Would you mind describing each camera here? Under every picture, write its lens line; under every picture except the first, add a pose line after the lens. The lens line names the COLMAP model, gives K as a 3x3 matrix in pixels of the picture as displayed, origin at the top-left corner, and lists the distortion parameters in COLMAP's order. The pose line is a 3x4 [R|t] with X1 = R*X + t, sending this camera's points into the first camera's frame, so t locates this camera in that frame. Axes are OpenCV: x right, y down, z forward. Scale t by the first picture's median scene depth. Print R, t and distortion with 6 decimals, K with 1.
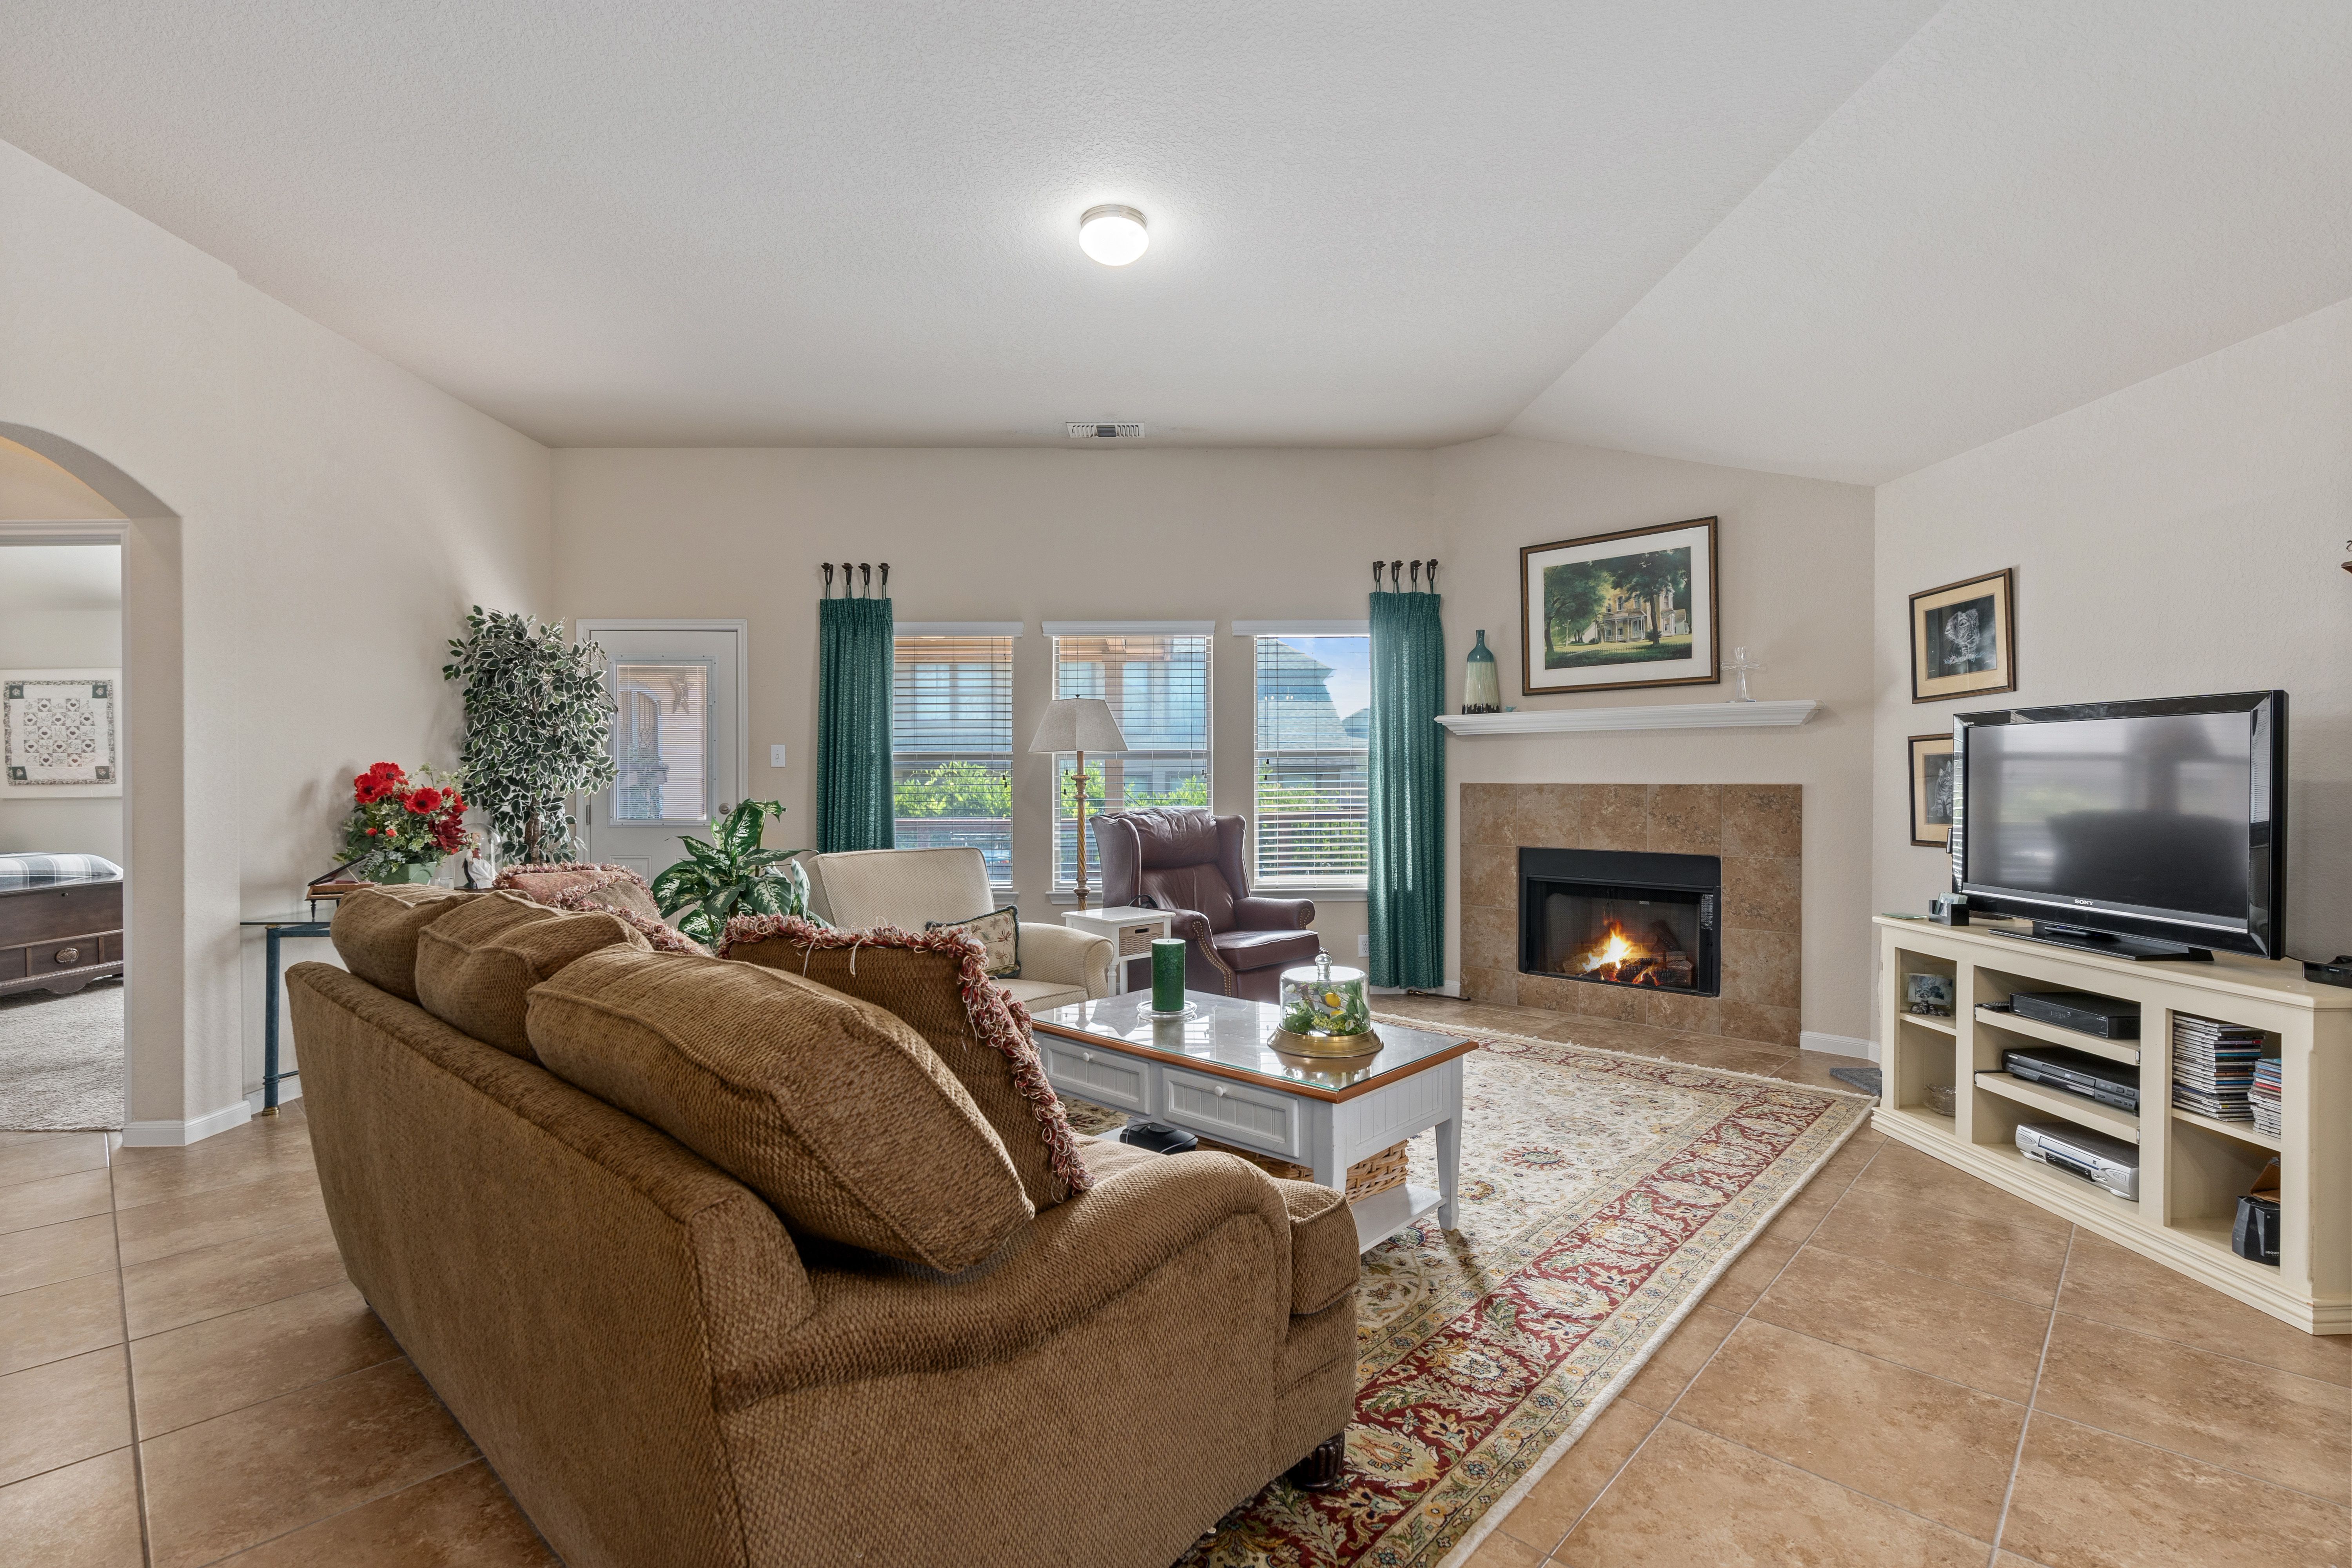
lens RADIAL K [[1069.0, 0, 1181.3], [0, 1069.0, 778.9], [0, 0, 1]] dist [-0.009256, 0.005105]
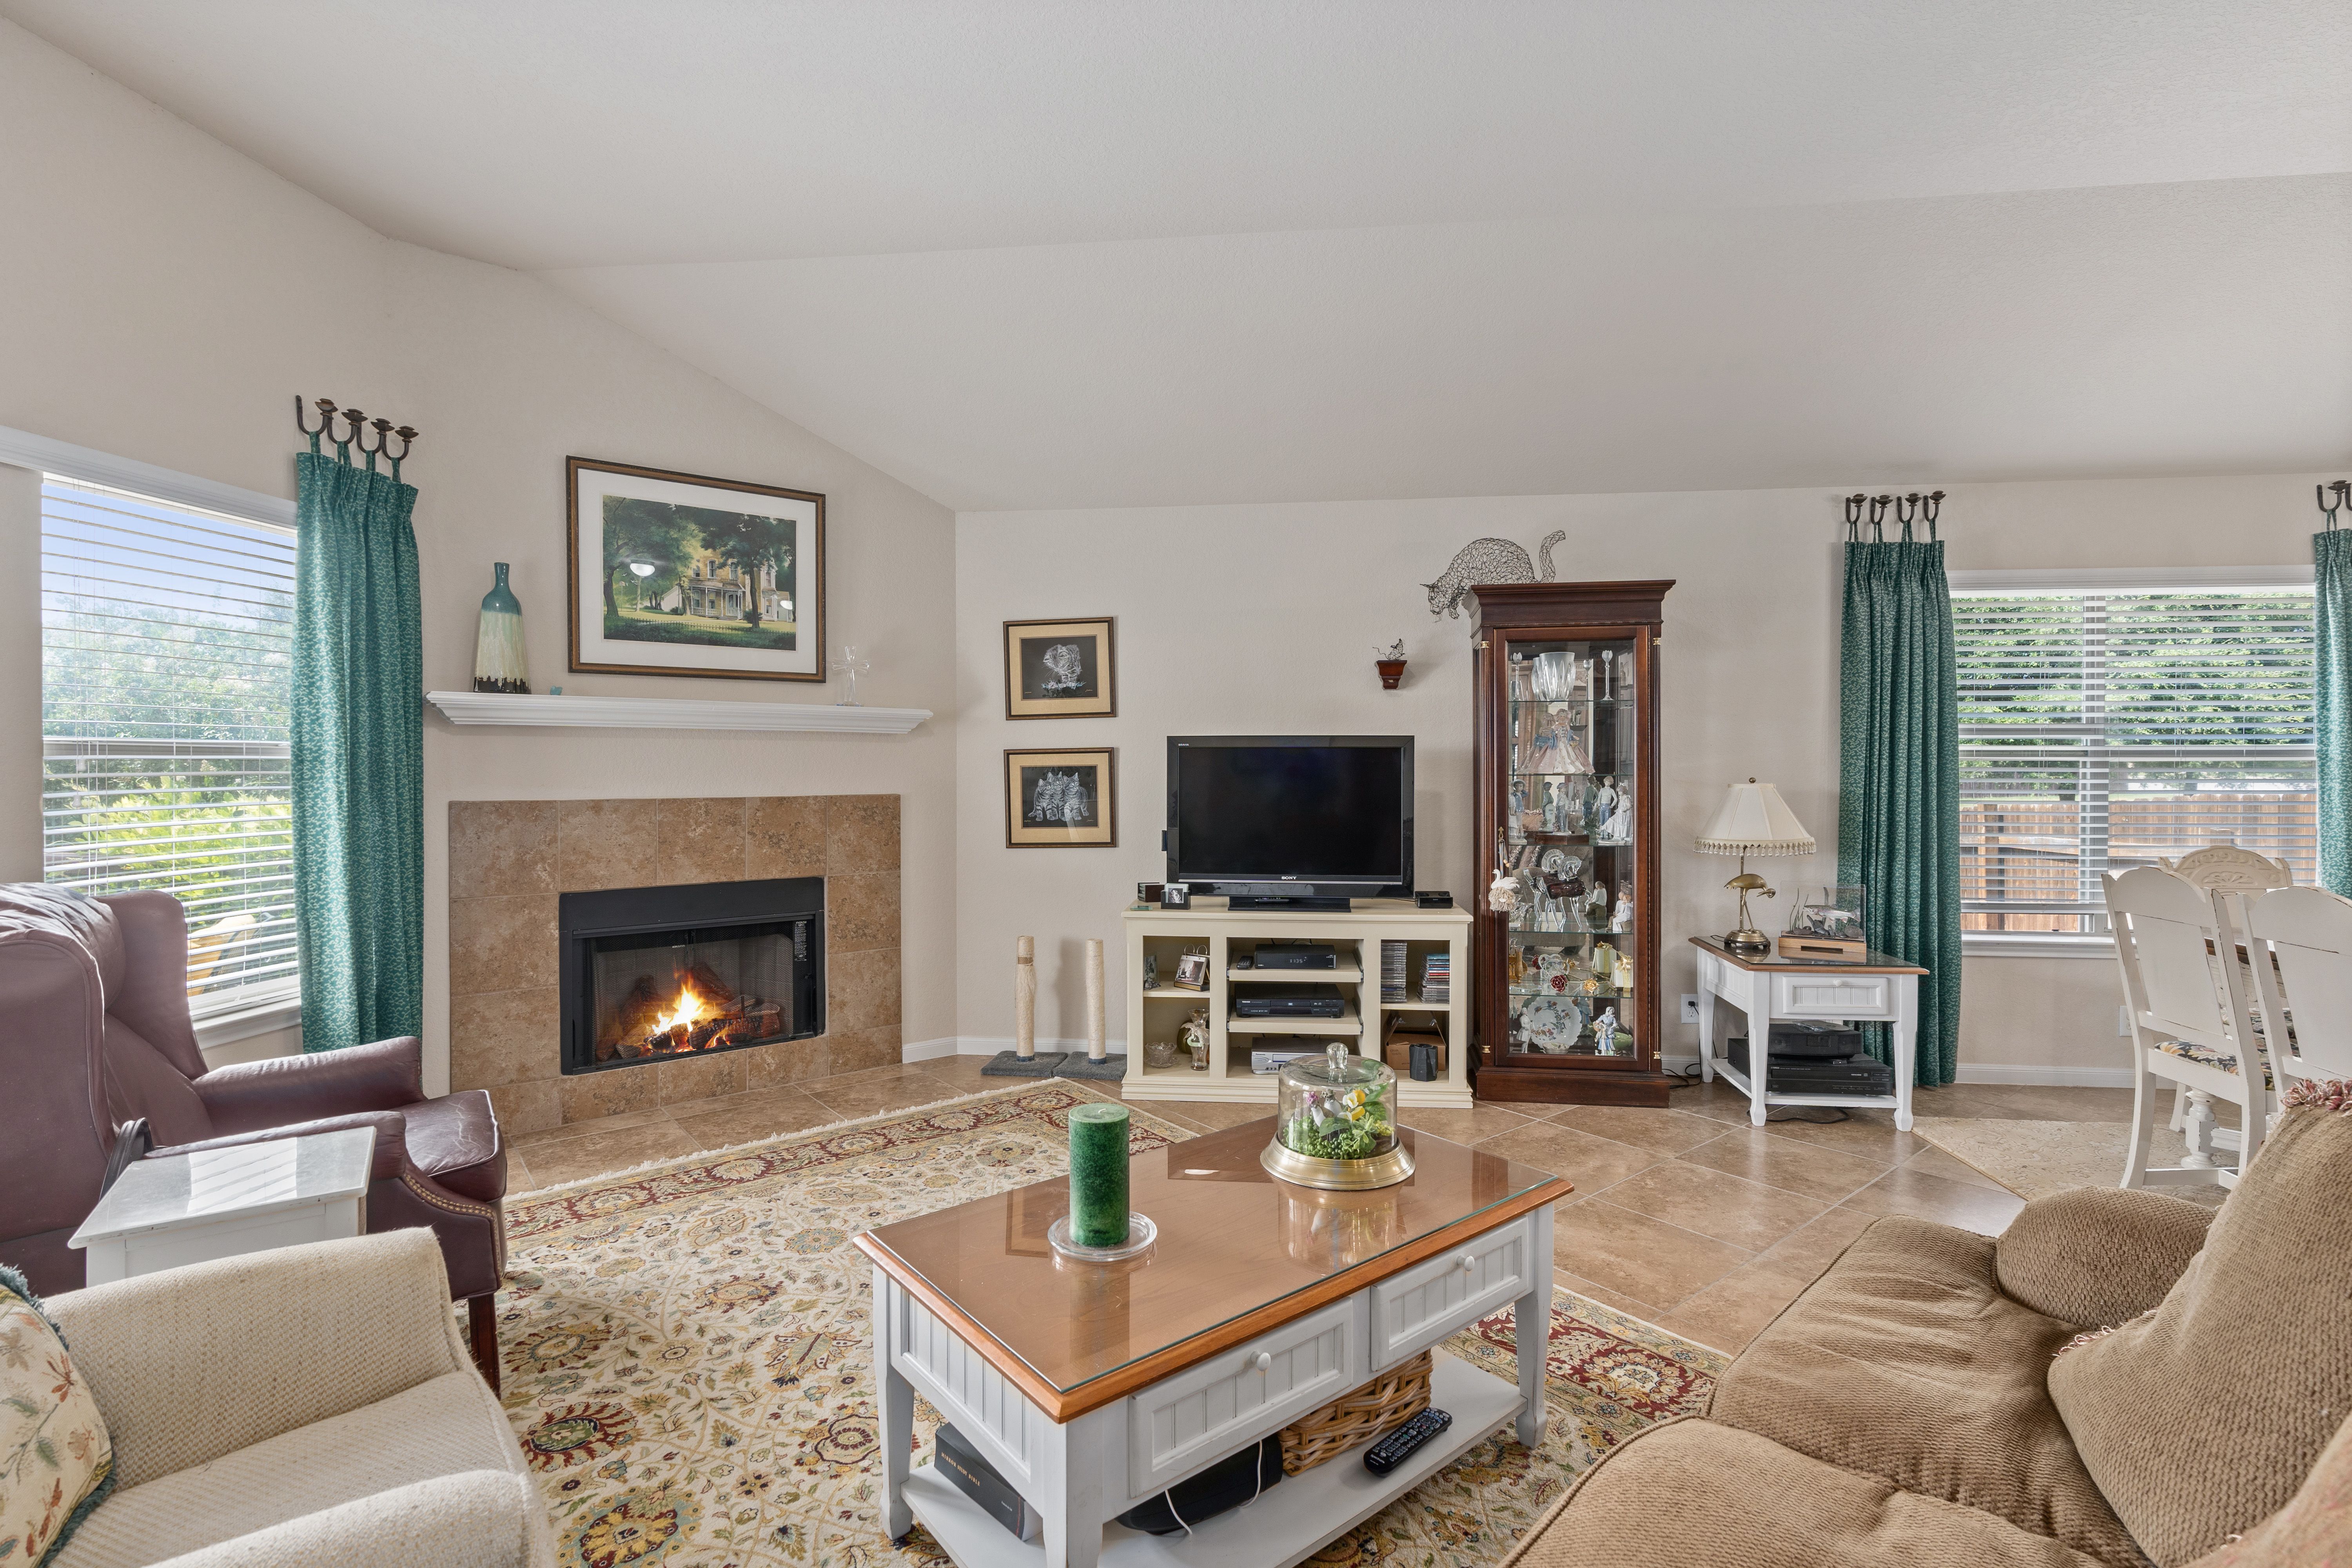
lens RADIAL K [[1069.0, 0, 1177.0], [0, 1069.0, 783.1], [0, 0, 1]] dist [-0.009256, 0.005105]
pose [[0.142361, -0.008334, 0.989780, -0.361863], [0.004083, 0.999961, 0.007833, -0.012149], [-0.989806, 0.002926, 0.142390, 0.616972]]
